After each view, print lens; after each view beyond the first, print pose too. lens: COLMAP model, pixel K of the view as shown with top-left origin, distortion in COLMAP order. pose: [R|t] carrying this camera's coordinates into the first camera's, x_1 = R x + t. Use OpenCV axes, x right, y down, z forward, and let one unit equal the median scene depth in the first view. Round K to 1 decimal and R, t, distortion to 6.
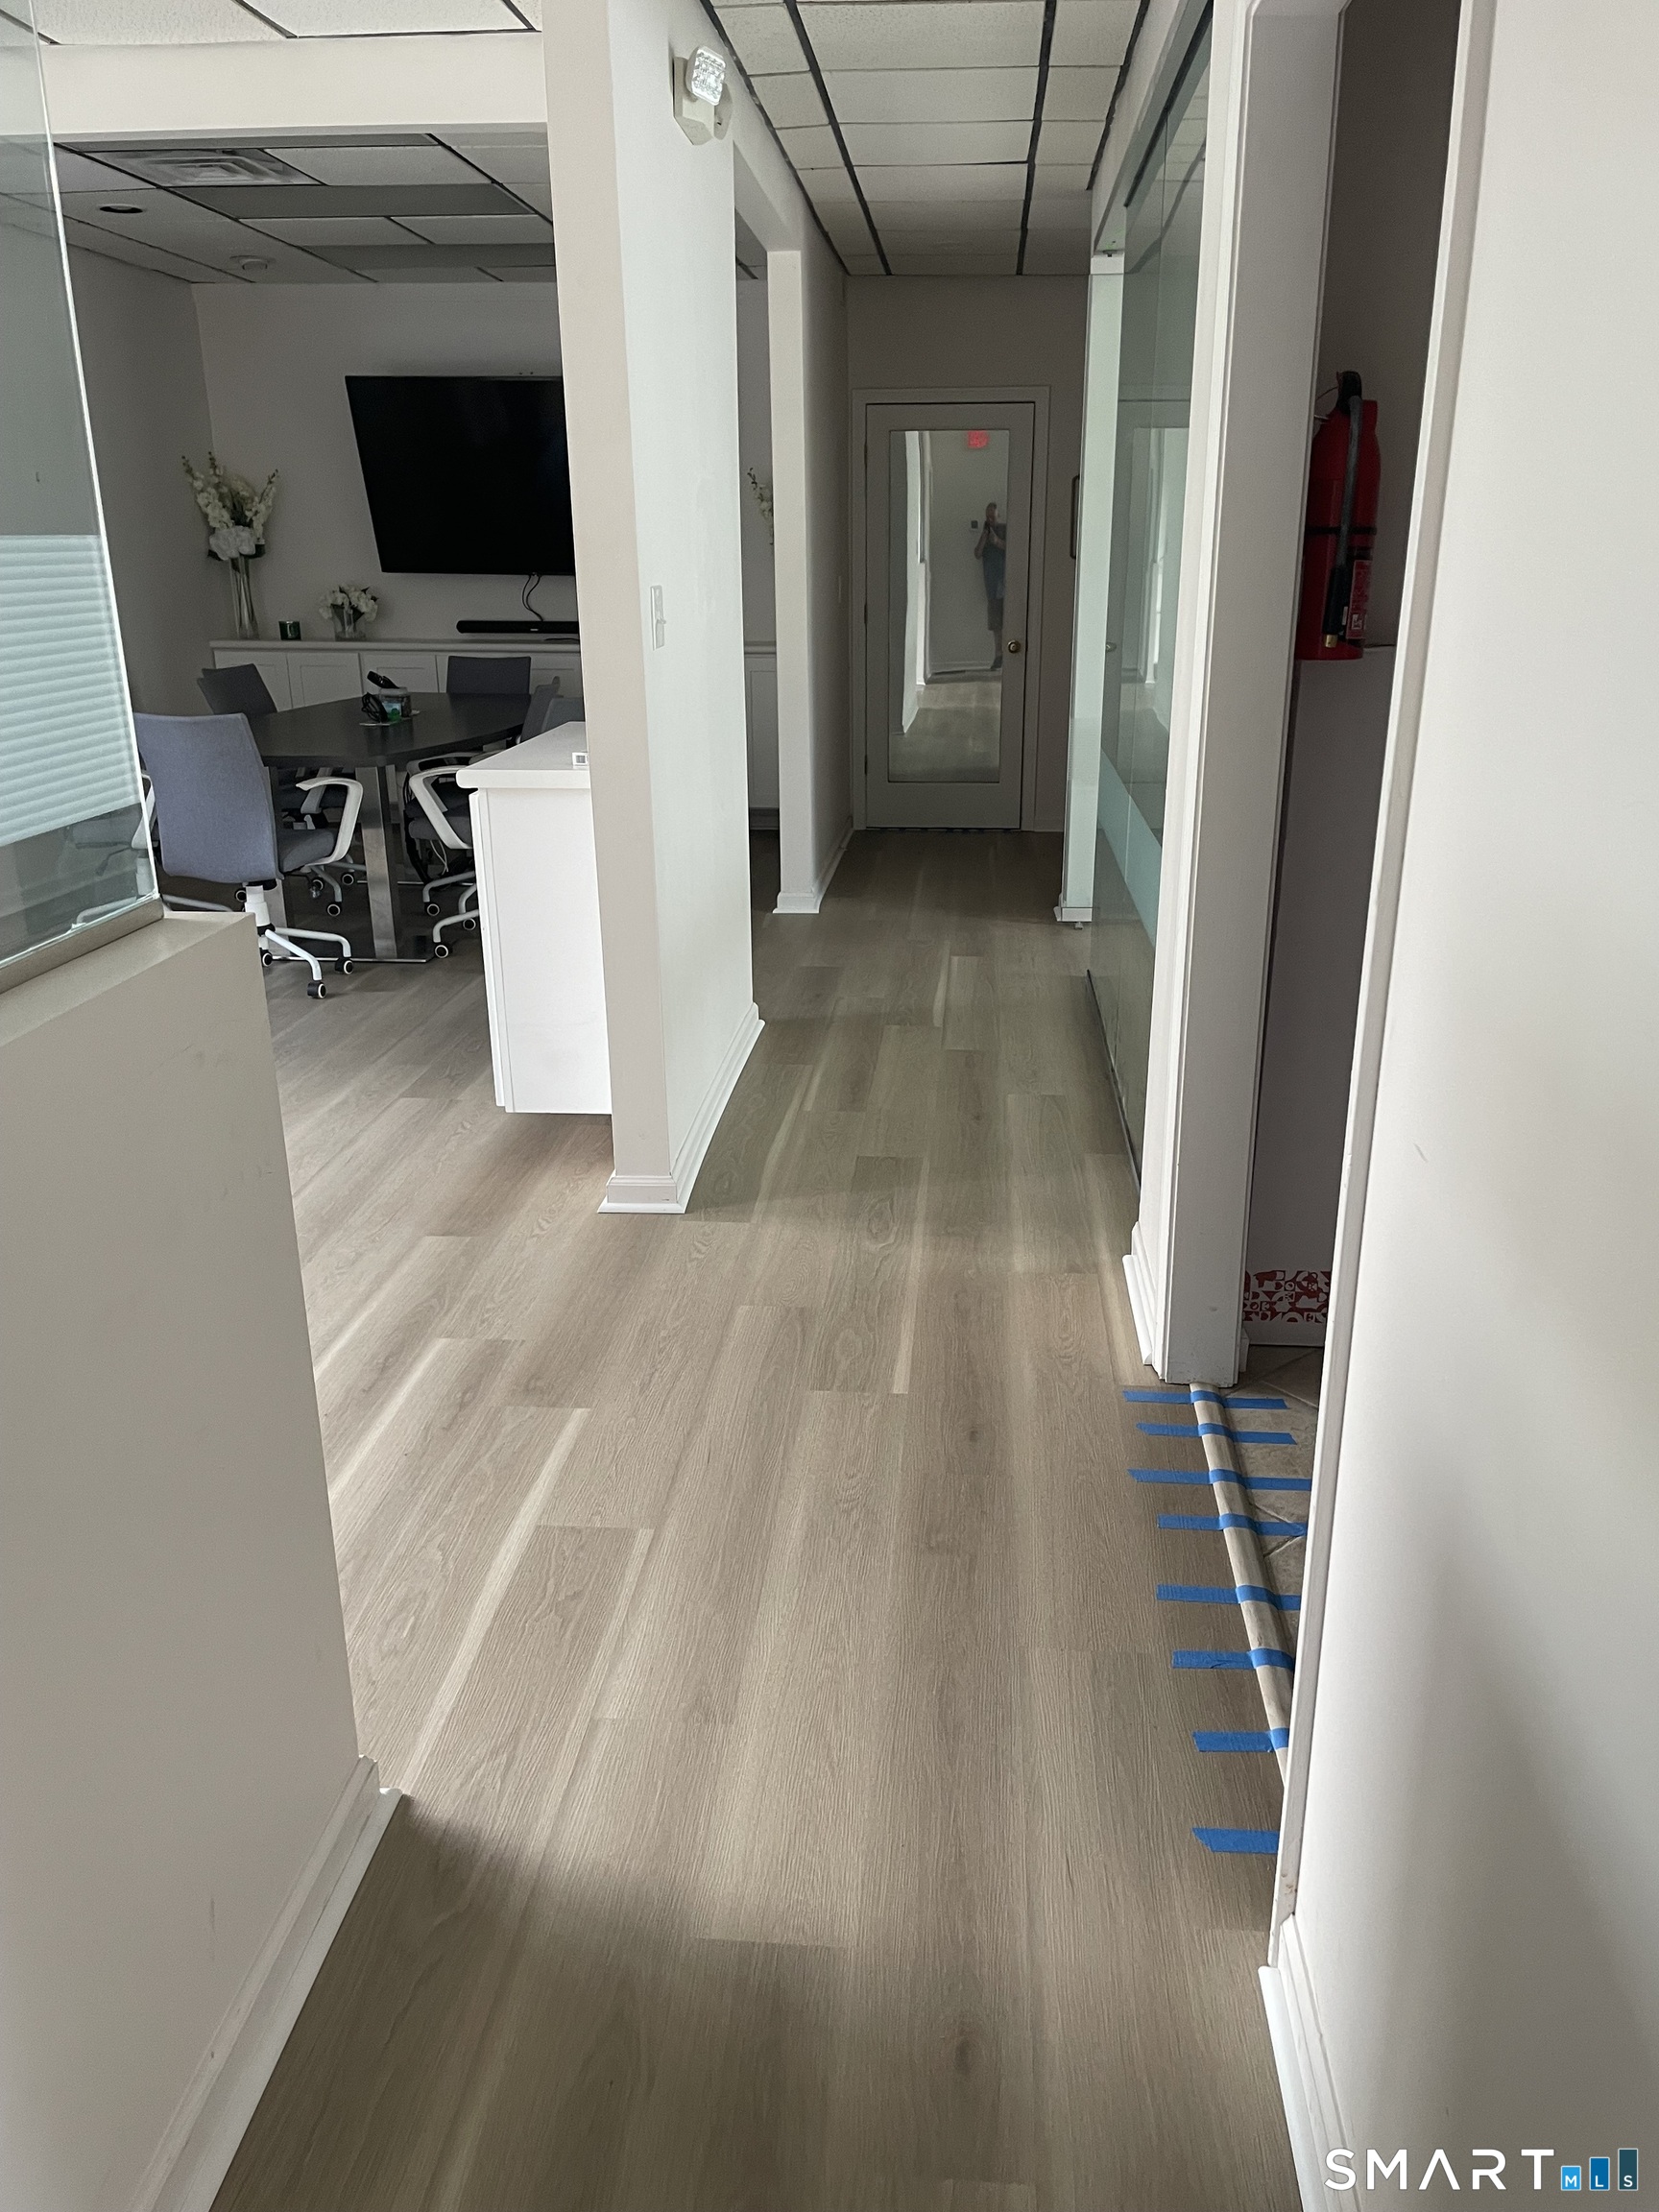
lens RADIAL K [[1667.6, 0, 847.1], [0, 1667.6, 1097.7], [0, 0, 1]] dist [0.103578, -0.143715]
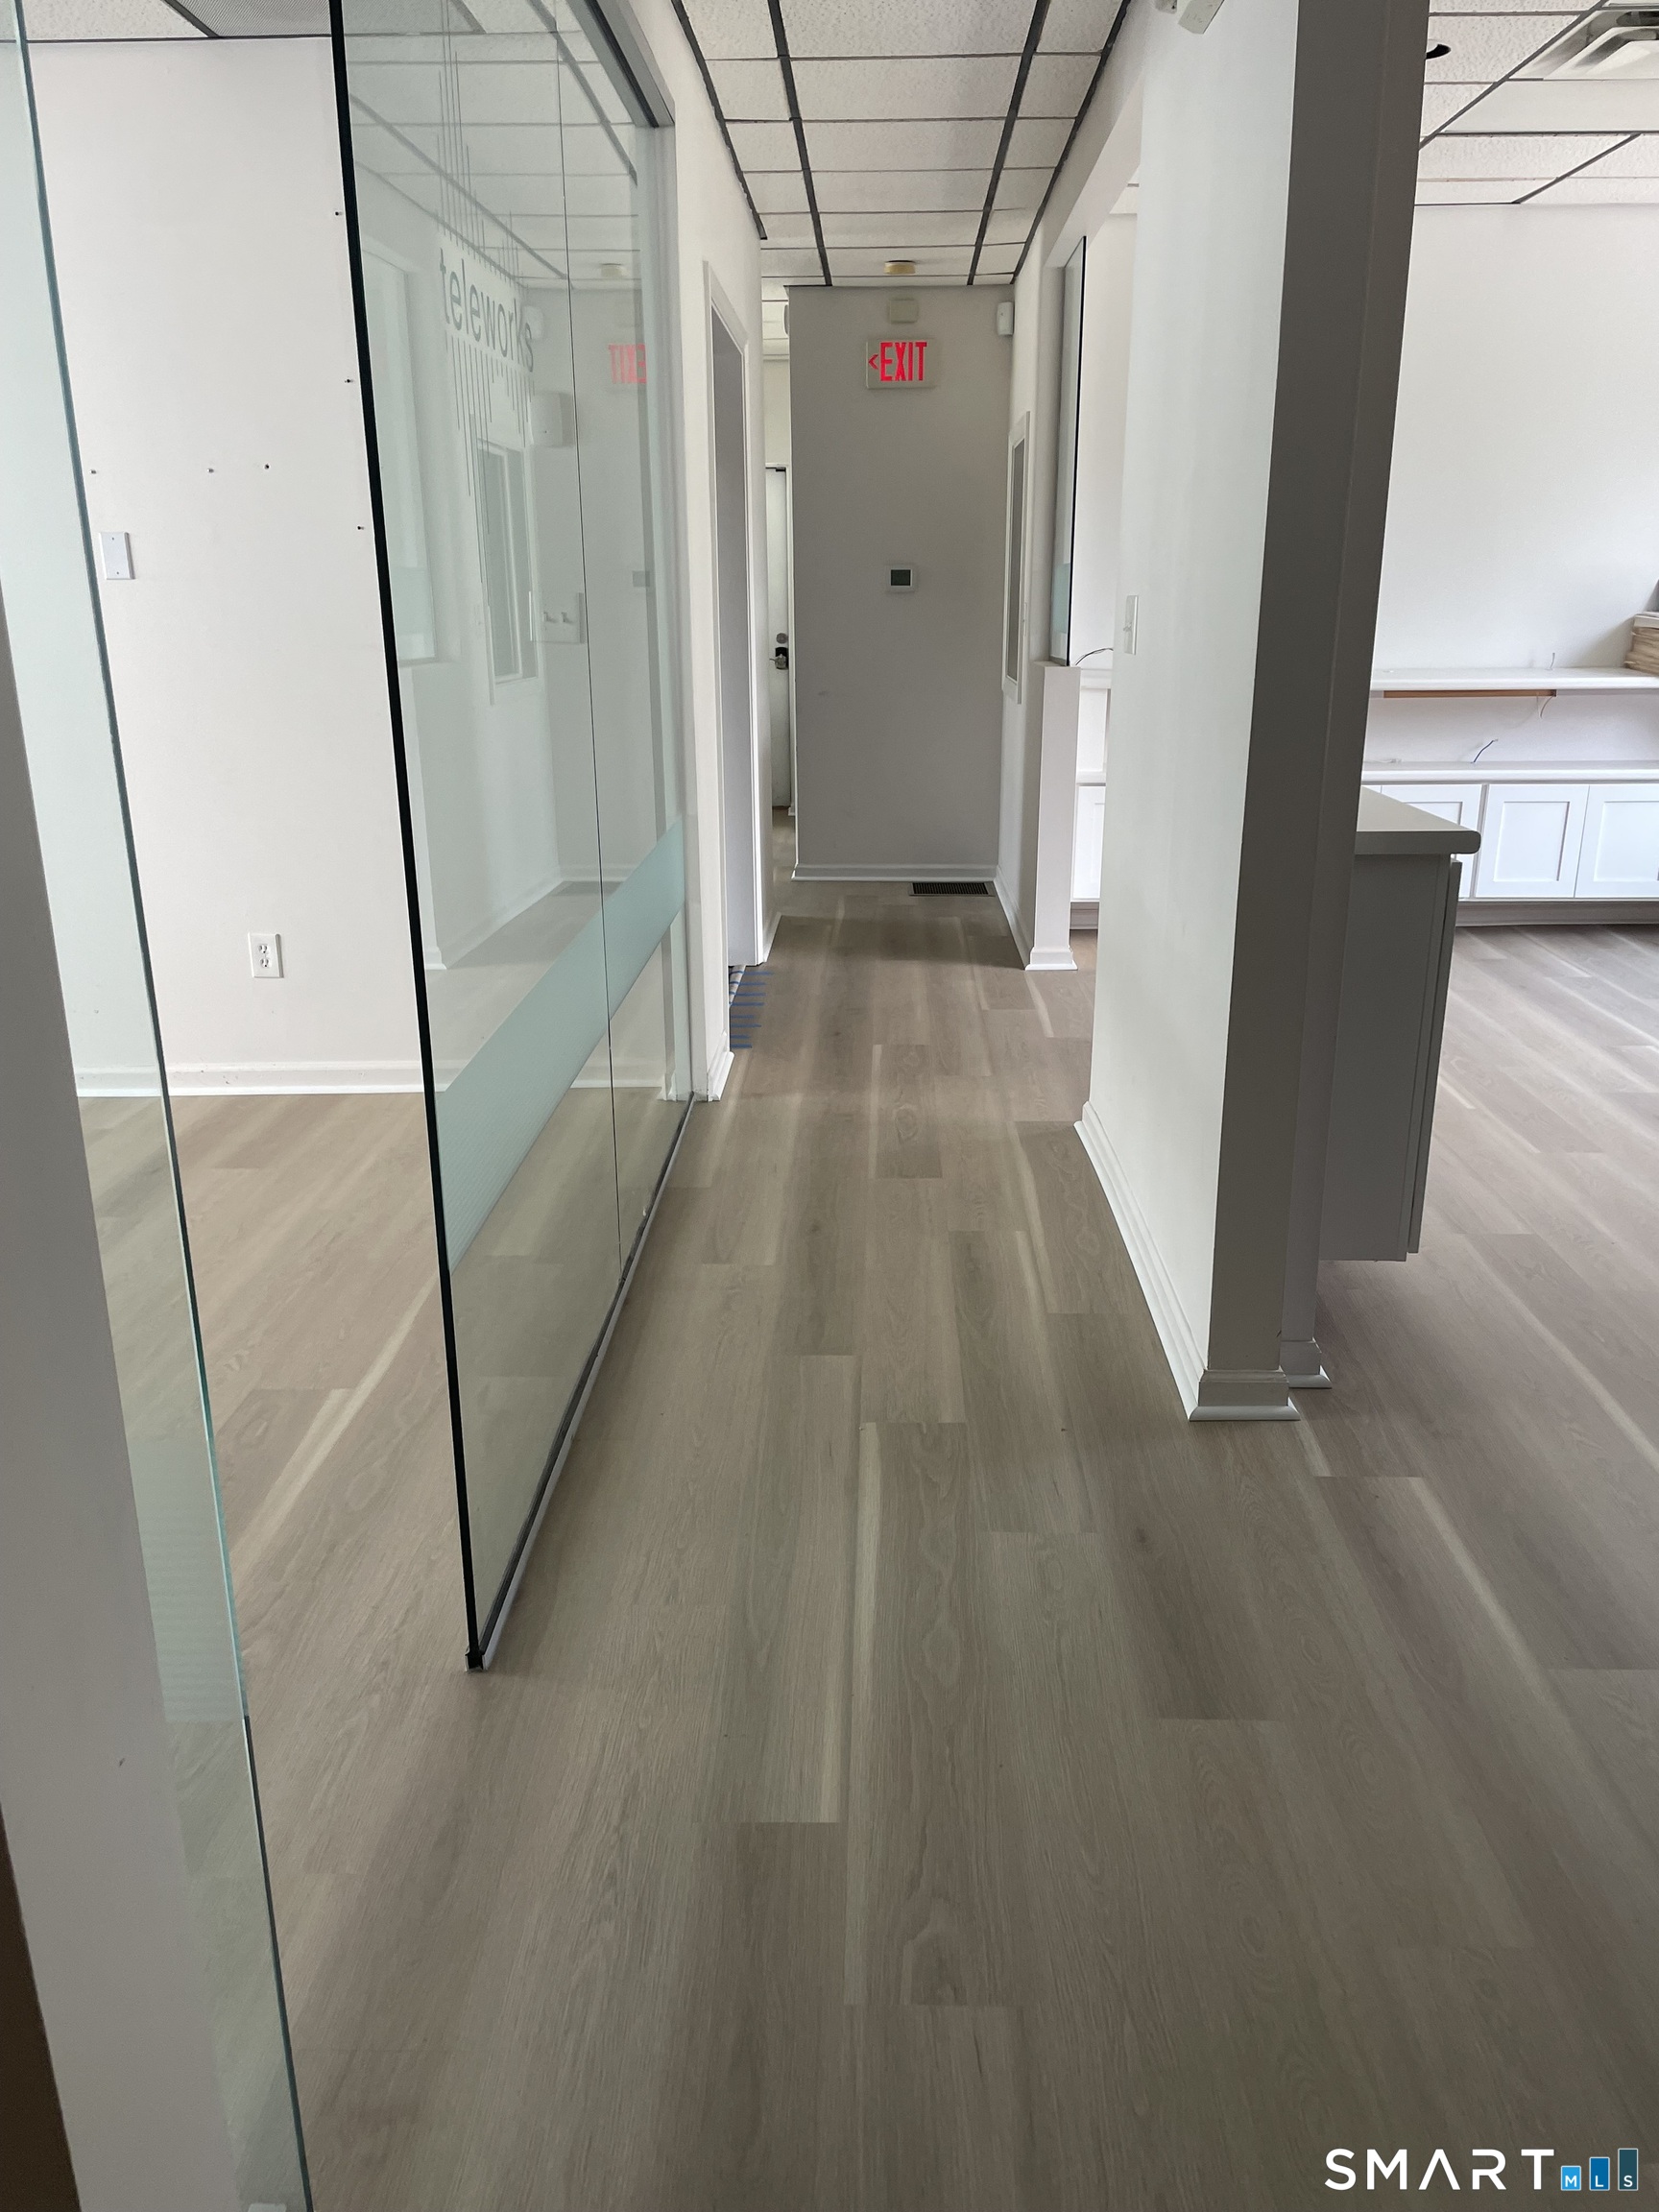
lens RADIAL K [[1667.6, 0, 847.1], [0, 1667.6, 1097.7], [0, 0, 1]] dist [0.103578, -0.143715]
pose [[-0.998377, 0.025571, -0.050891, 0.085980], [-0.008490, 0.816743, 0.576940, -0.442158], [0.056318, 0.576435, -0.815200, 1.372660]]
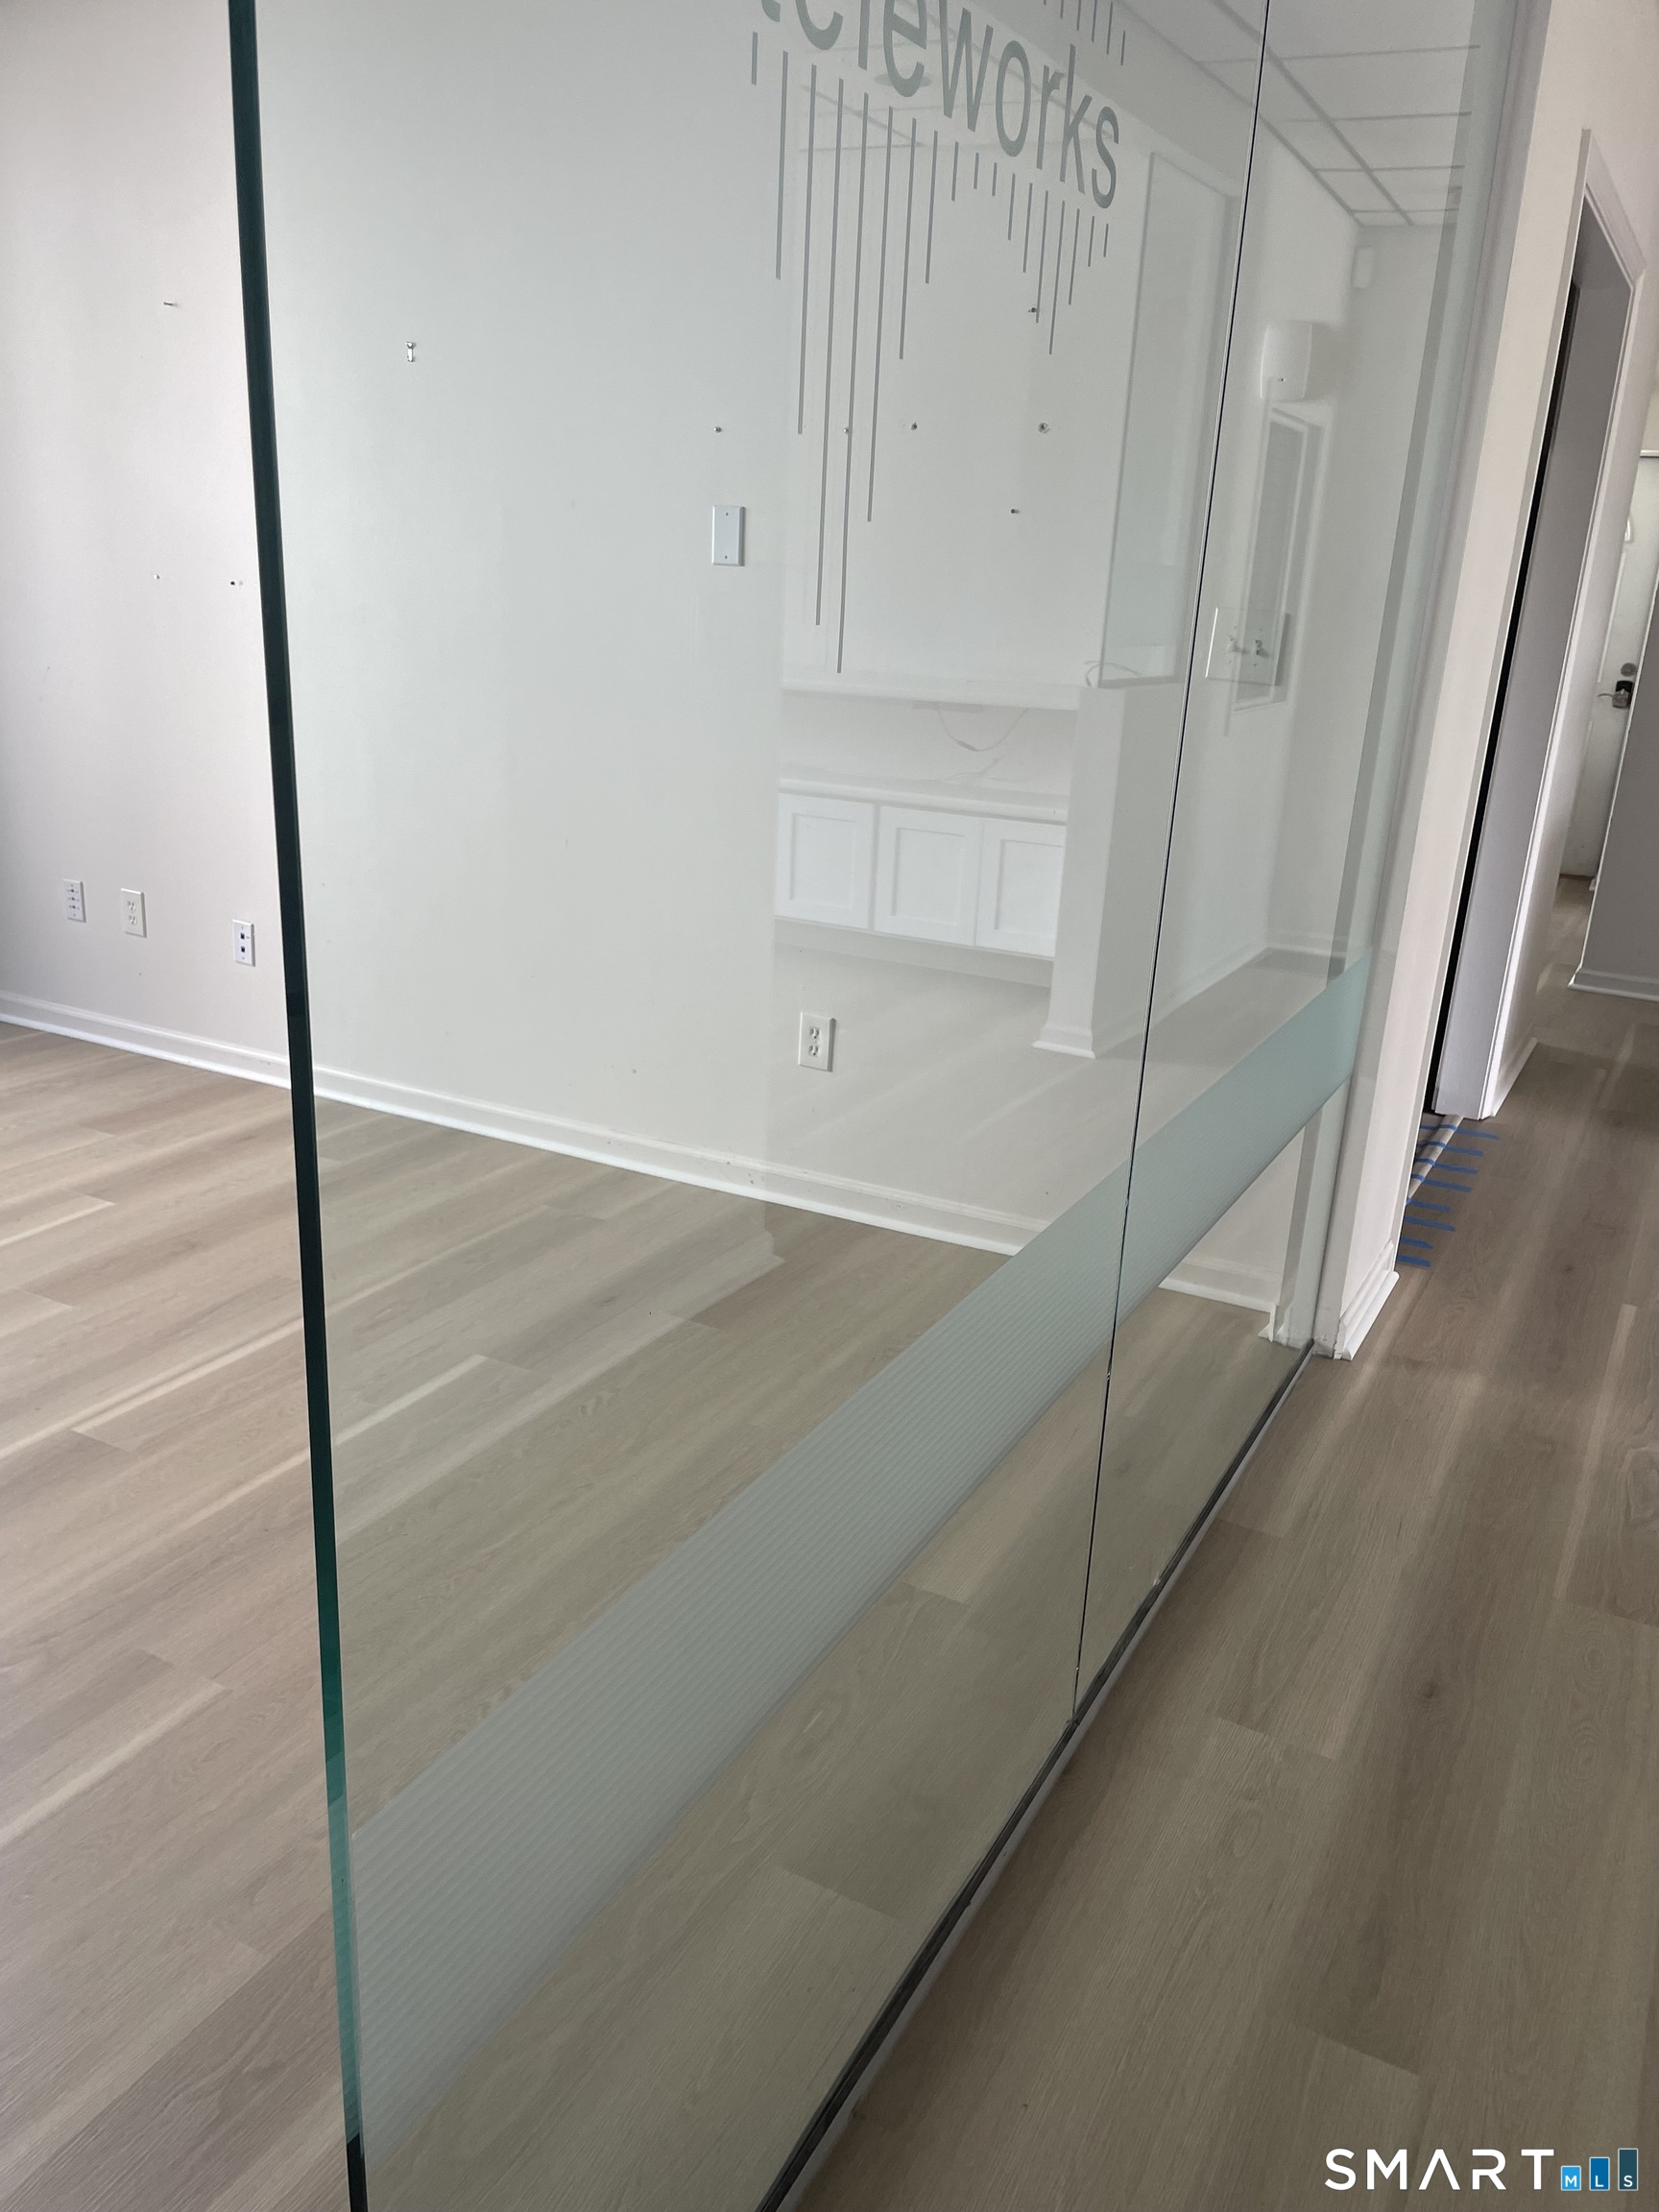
lens RADIAL K [[1658.1, 0, 834.9], [0, 1658.1, 1117.5], [0, 0, 1]] dist [0.083935, -0.102481]
pose [[-0.912826, -0.163384, 0.374239, 0.067184], [0.088810, 0.815100, 0.572473, -0.366532], [-0.398575, 0.555804, -0.729534, 1.119460]]
